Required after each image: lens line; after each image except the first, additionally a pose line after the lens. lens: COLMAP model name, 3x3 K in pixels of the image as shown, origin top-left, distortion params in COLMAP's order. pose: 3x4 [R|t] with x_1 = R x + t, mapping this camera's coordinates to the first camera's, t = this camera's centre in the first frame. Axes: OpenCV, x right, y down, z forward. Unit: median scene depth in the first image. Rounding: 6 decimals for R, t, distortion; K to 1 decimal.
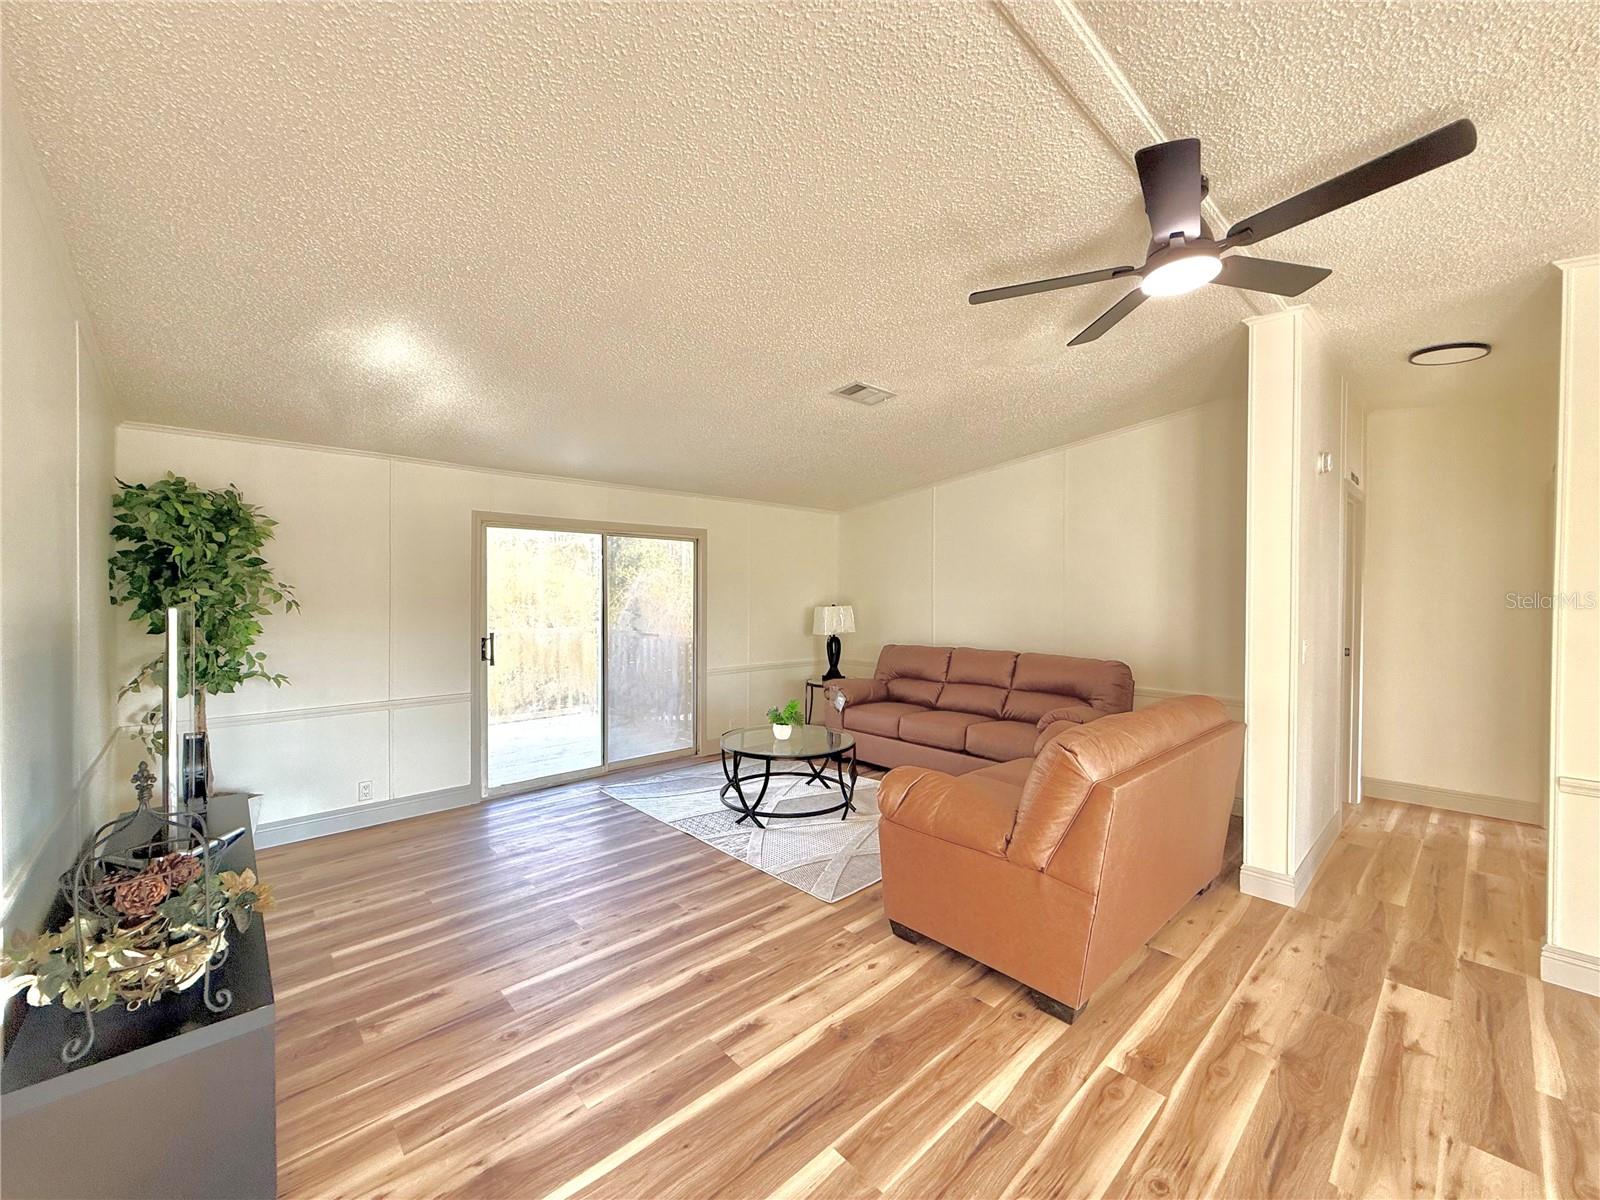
lens RADIAL K [[630.2, 0, 792.2], [0, 630.2, 597.8], [0, 0, 1]] dist [-0.009749, 0.002097]
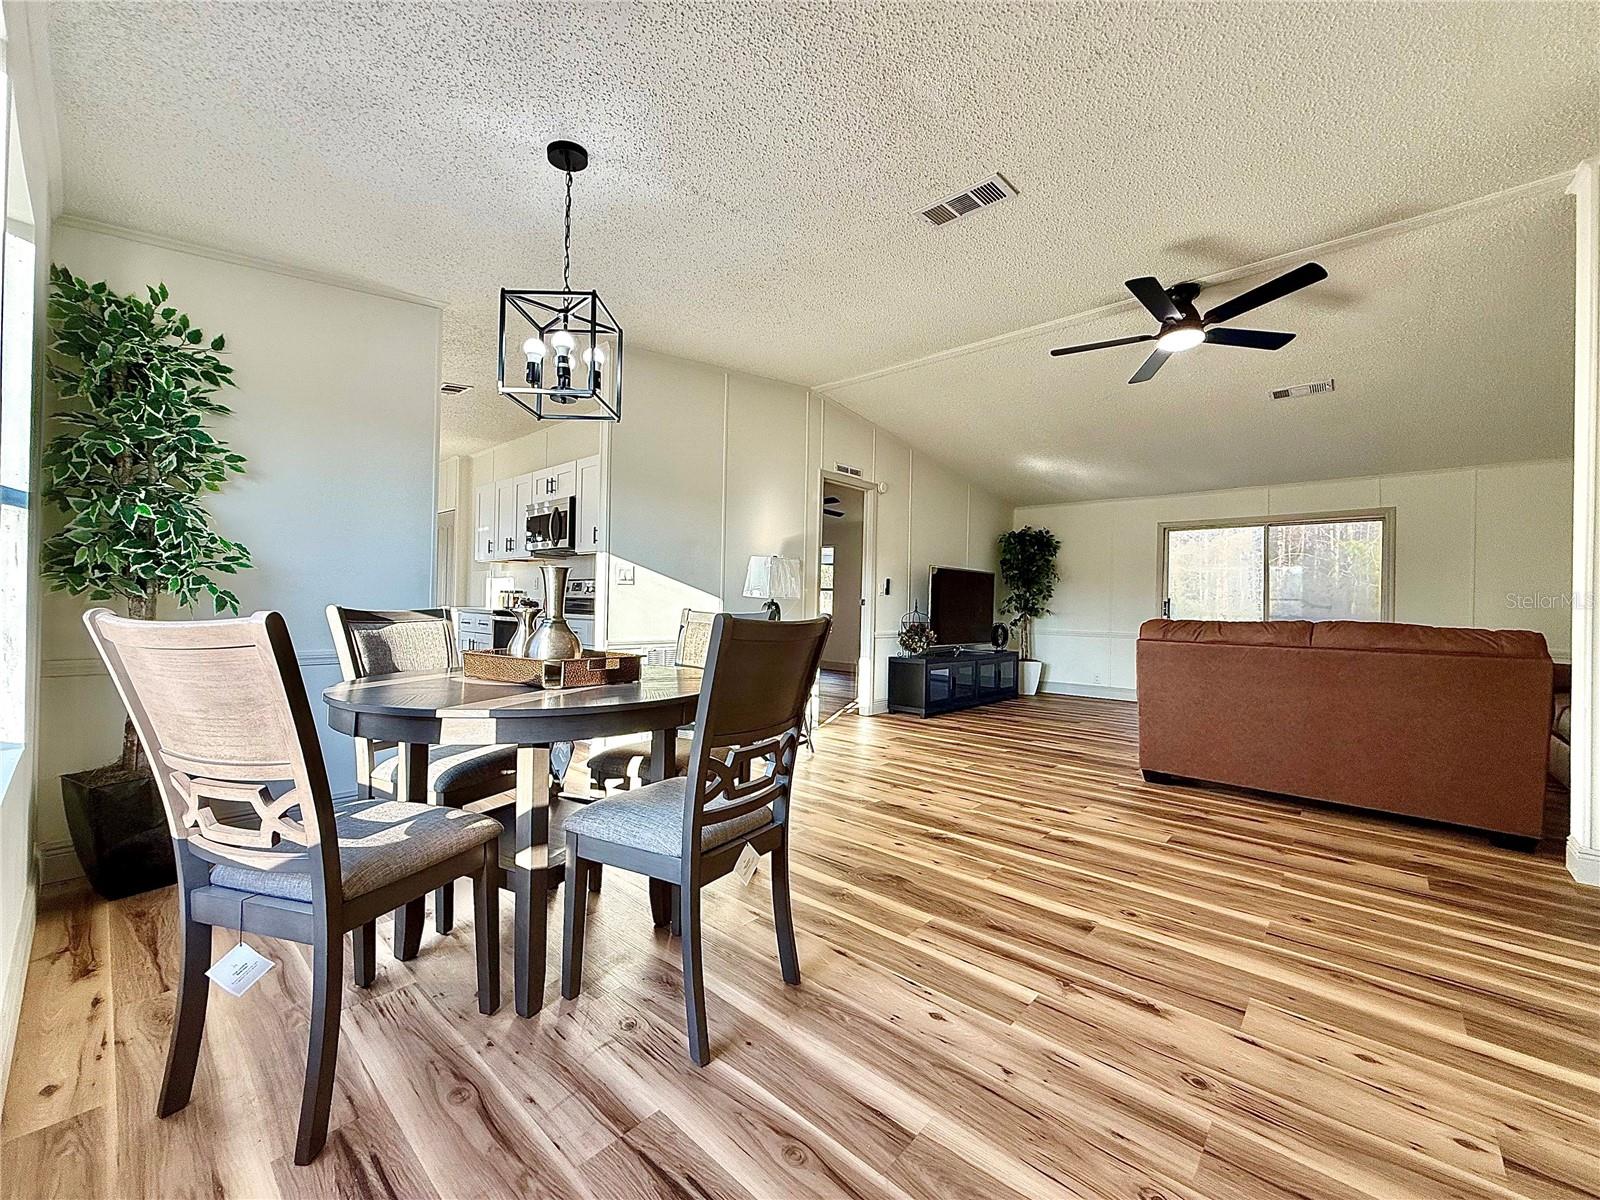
lens RADIAL K [[630.2, 0, 796.3], [0, 630.2, 600.2], [0, 0, 1]] dist [-0.009749, 0.002097]
pose [[0.085277, -0.012592, -0.996278, 1.442053], [-0.025829, 0.999556, -0.014844, 0.152591], [0.996022, 0.026999, 0.084914, -0.097749]]
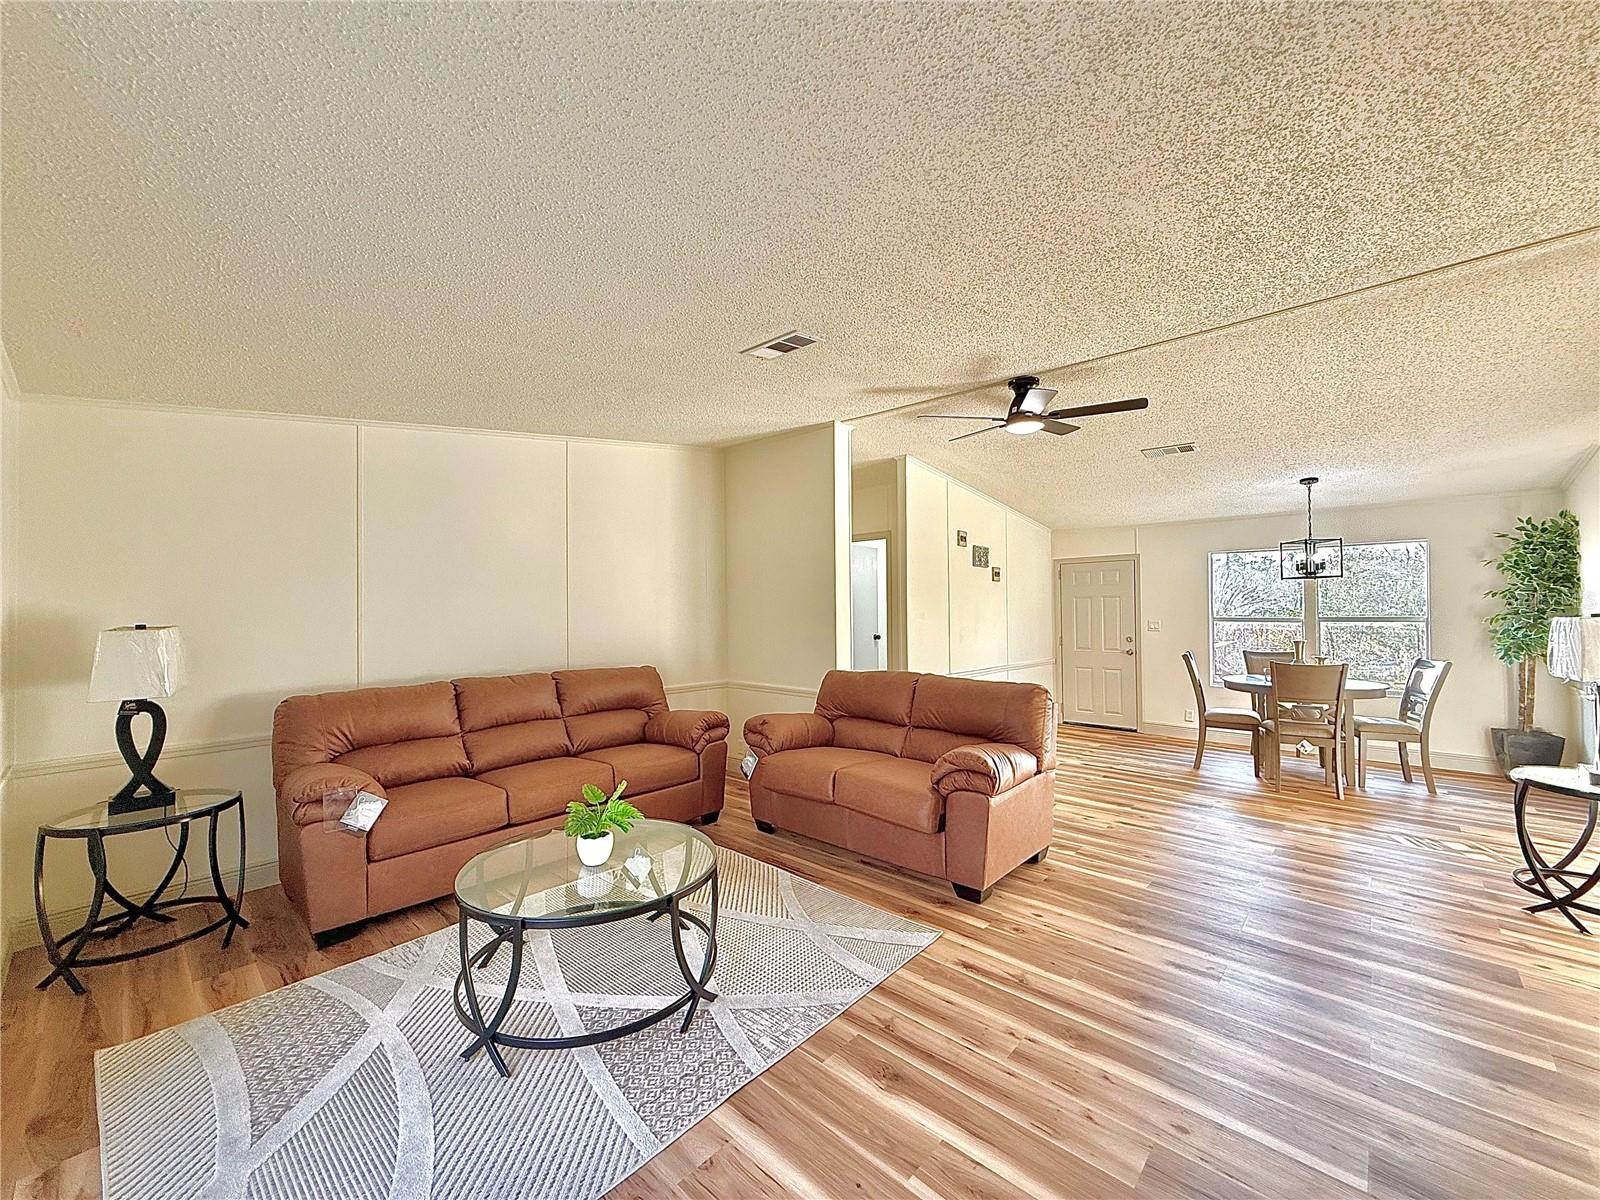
lens RADIAL K [[630.2, 0, 794.8], [0, 630.2, 604.3], [0, 0, 1]] dist [-0.009749, 0.002097]
pose [[-0.070872, 0.004669, 0.997475, -0.785275], [0.015483, 0.999874, -0.003580, 0.007633], [-0.997365, 0.015190, -0.070935, 1.194606]]
